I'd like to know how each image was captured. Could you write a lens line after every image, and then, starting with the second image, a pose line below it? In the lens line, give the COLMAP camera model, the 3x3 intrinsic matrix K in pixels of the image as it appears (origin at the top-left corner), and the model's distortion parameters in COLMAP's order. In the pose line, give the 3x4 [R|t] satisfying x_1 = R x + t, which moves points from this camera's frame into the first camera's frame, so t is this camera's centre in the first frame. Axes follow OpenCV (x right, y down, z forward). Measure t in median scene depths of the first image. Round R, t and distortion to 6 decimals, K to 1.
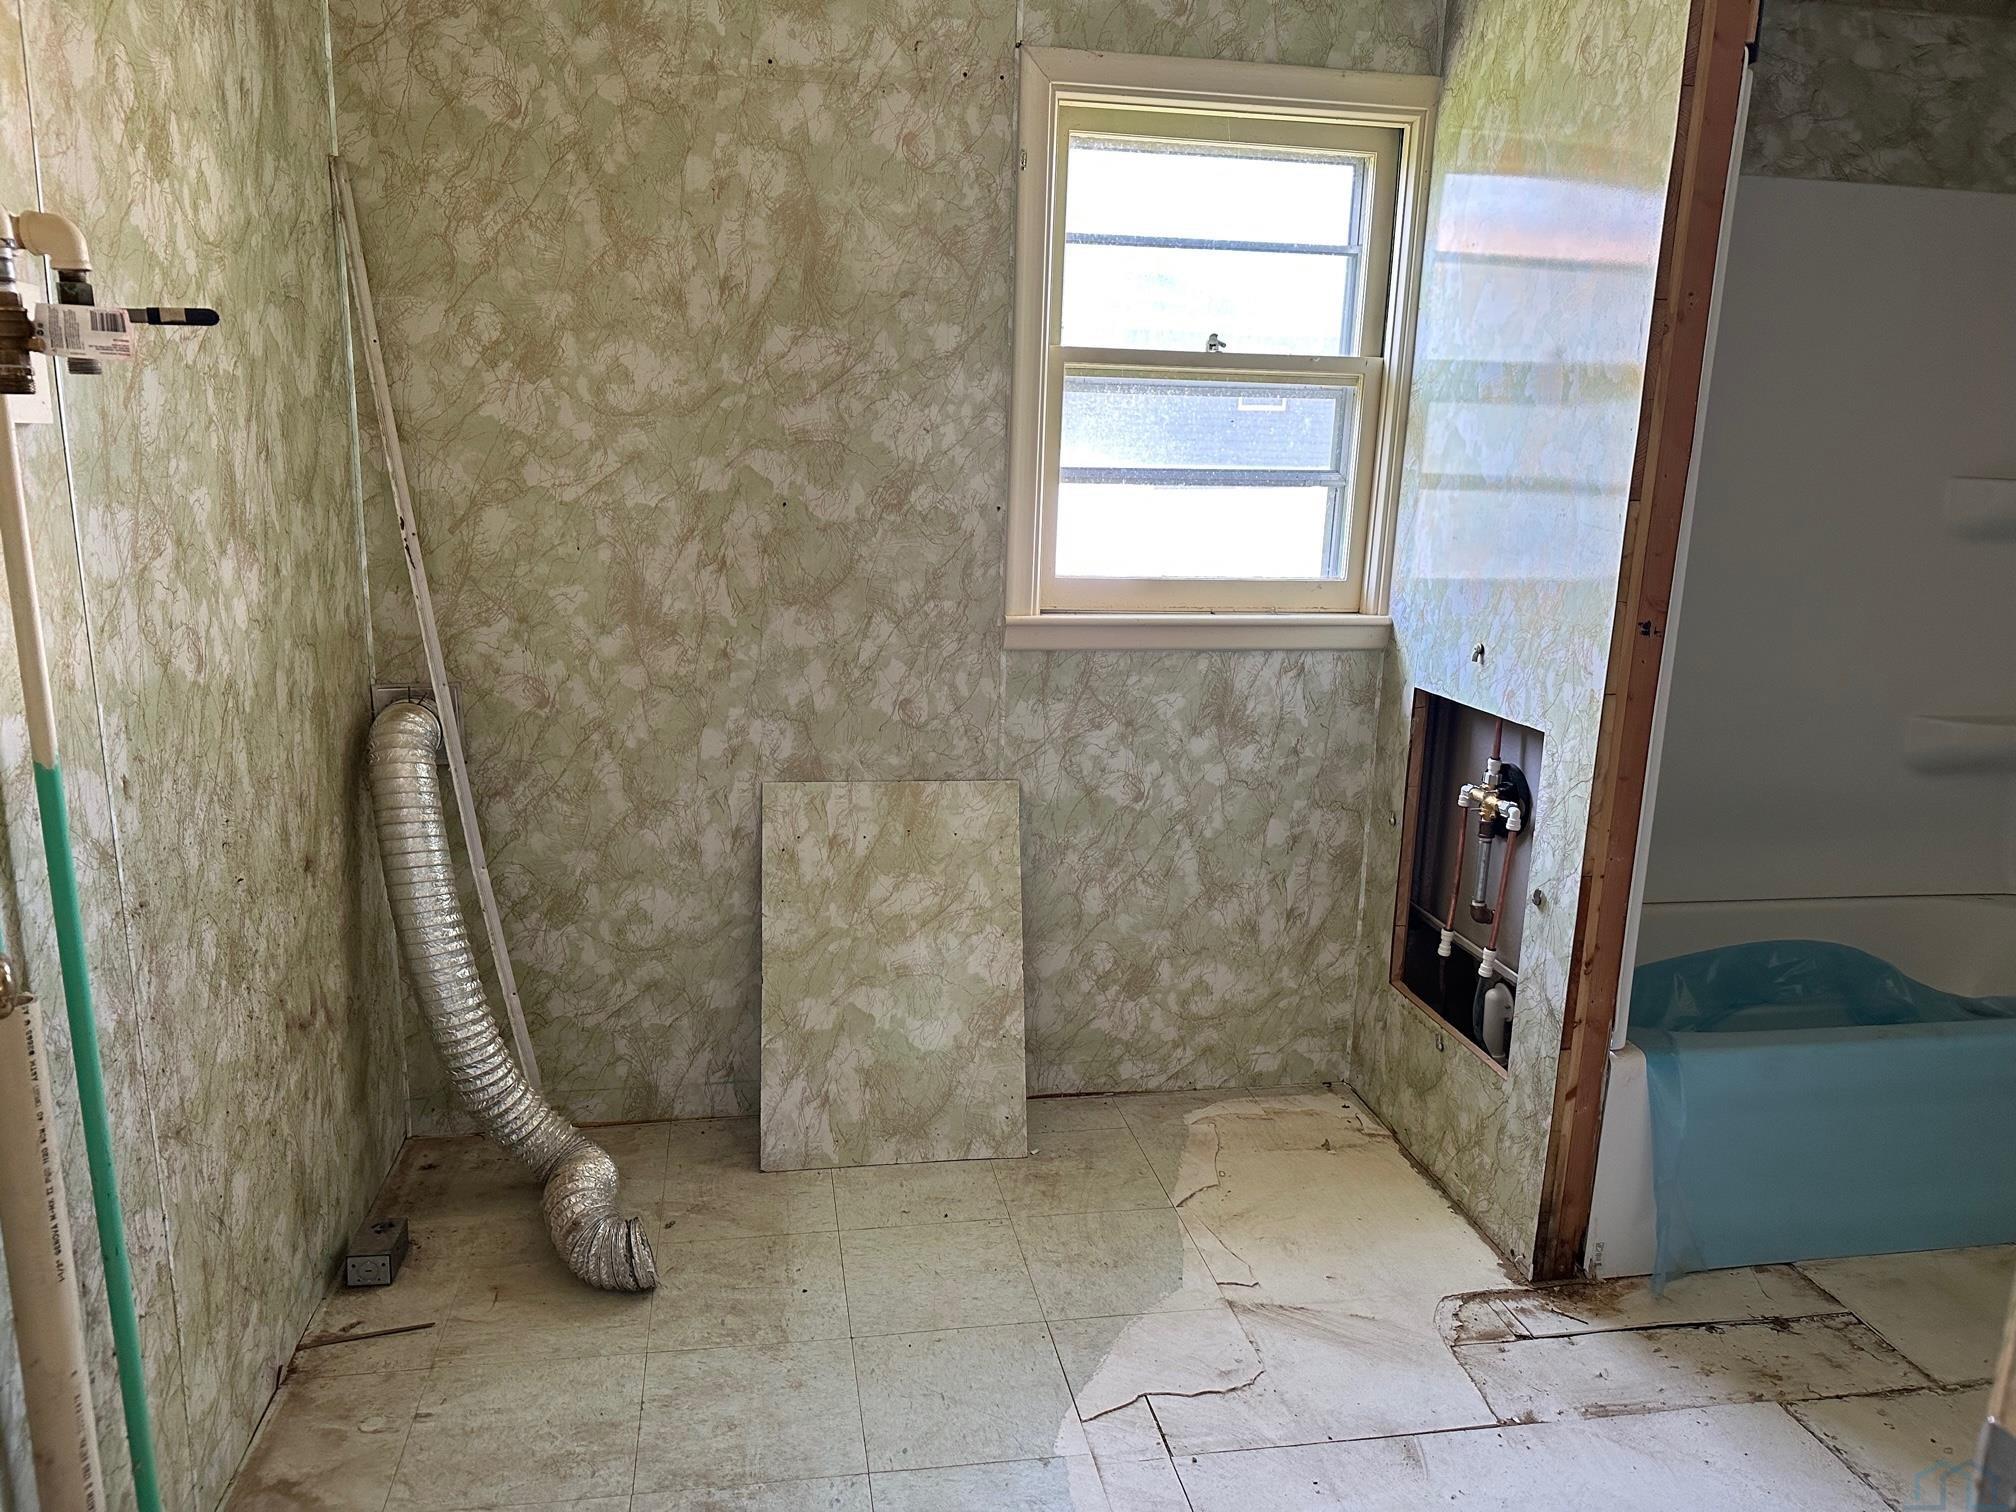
lens RADIAL K [[1417.4, 0, 1007.6], [0, 1417.4, 757.0], [0, 0, 1]] dist [0.024772, -0.024742]
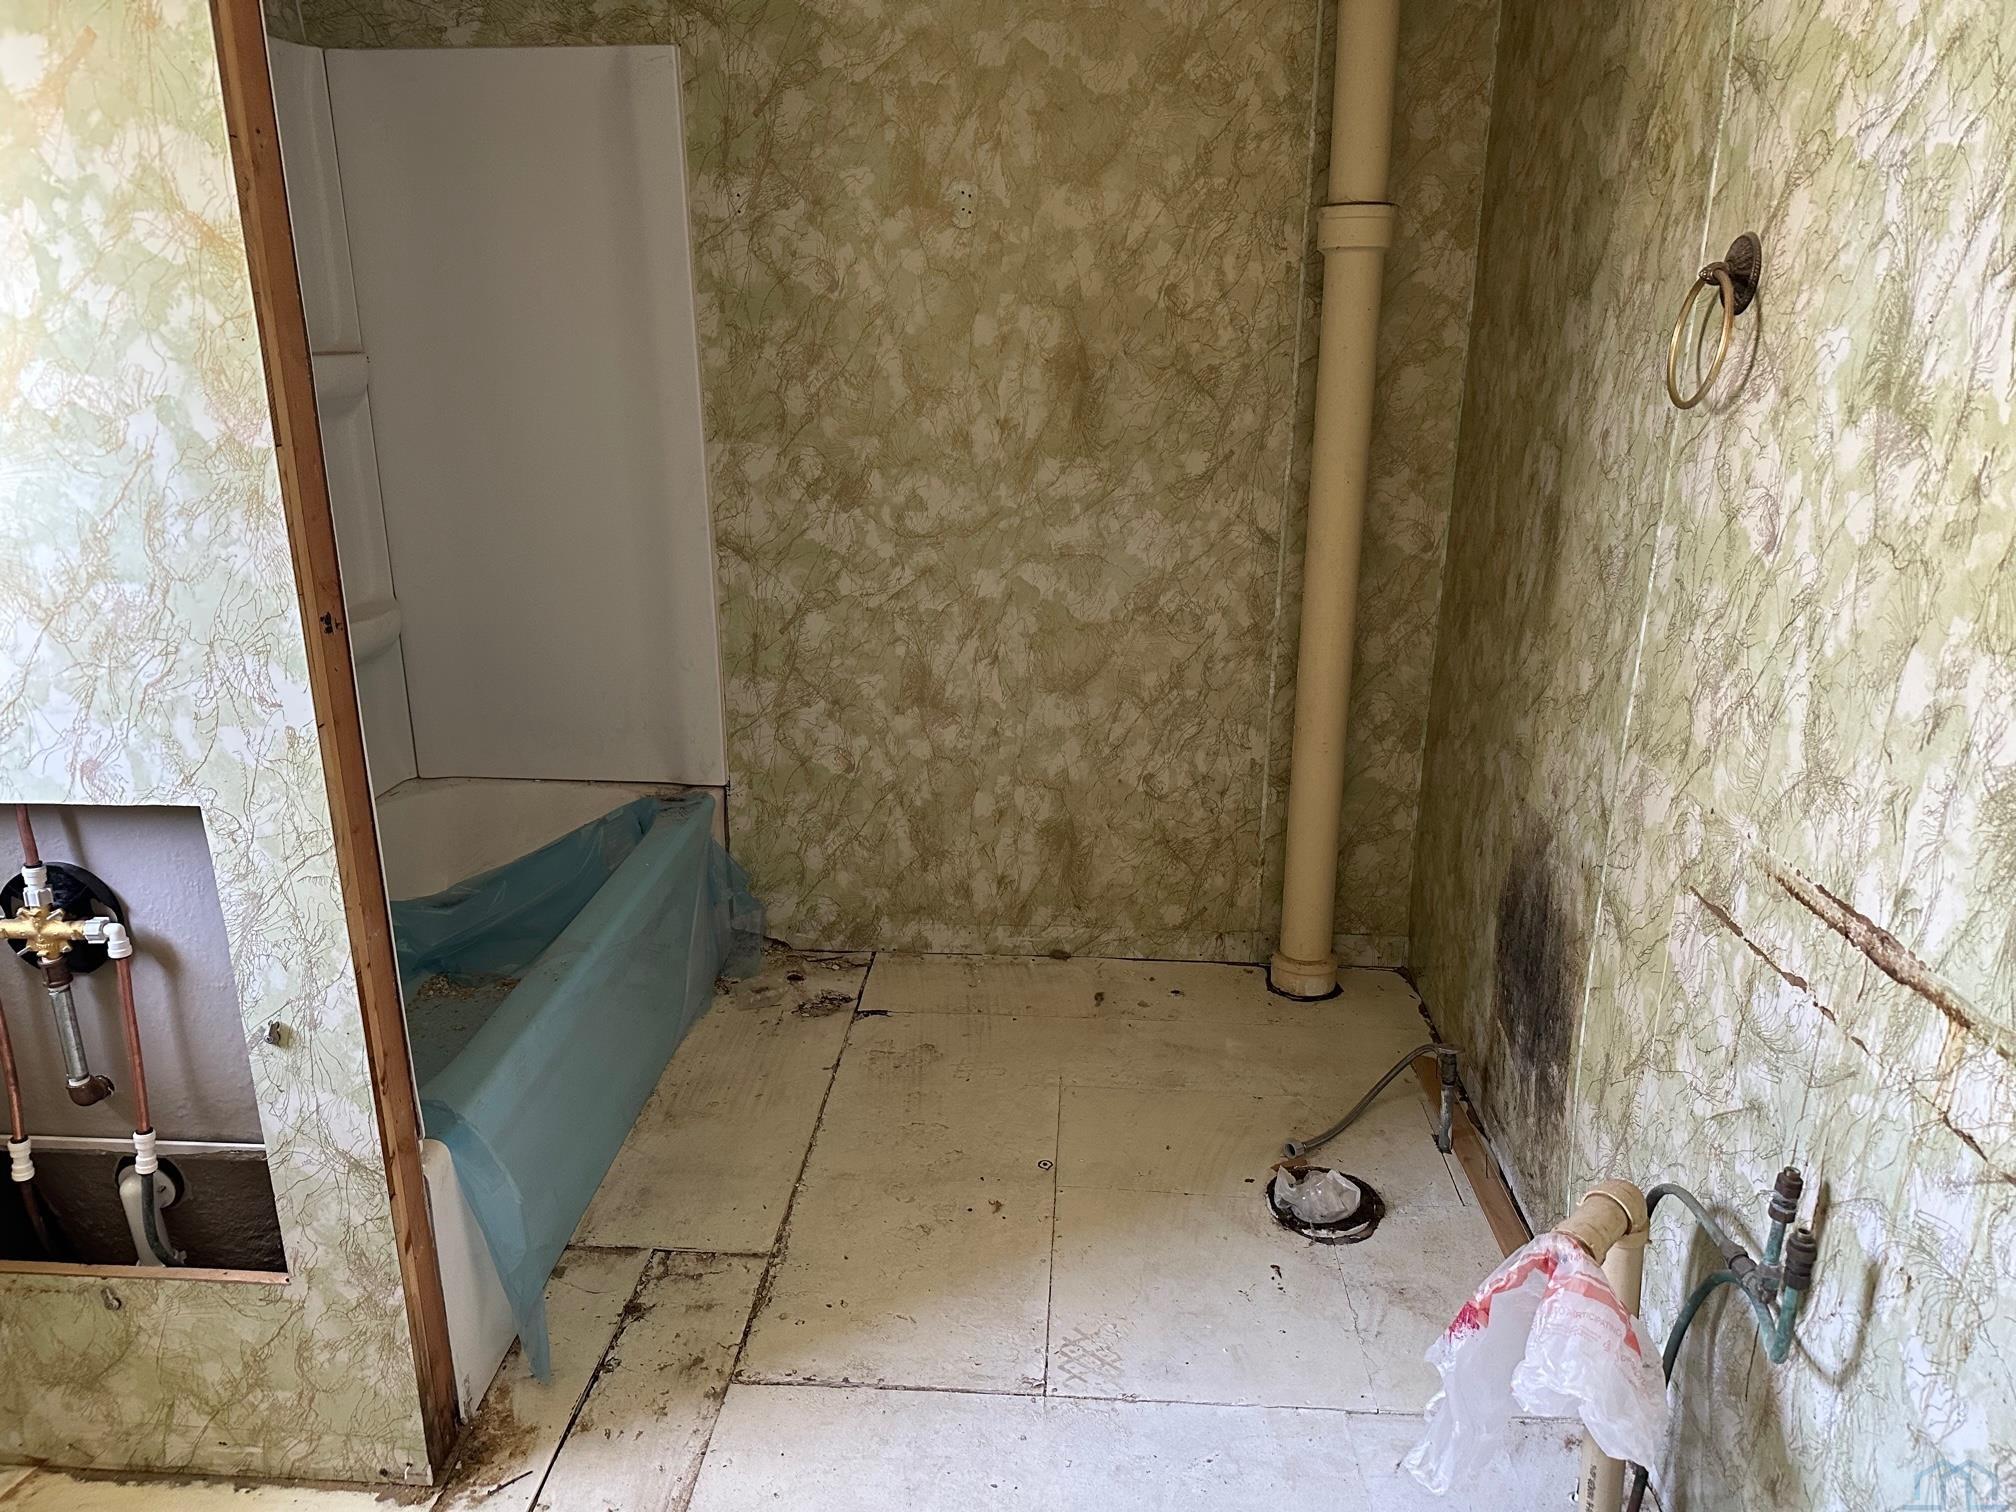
lens RADIAL K [[1417.4, 0, 1008.4], [0, 1417.4, 770.1], [0, 0, 1]] dist [0.024772, -0.024742]
pose [[0.231779, -0.329052, 0.915425, -0.130503], [0.207794, 0.936079, 0.283864, -0.139218], [-0.950316, 0.124426, 0.285338, 0.444597]]
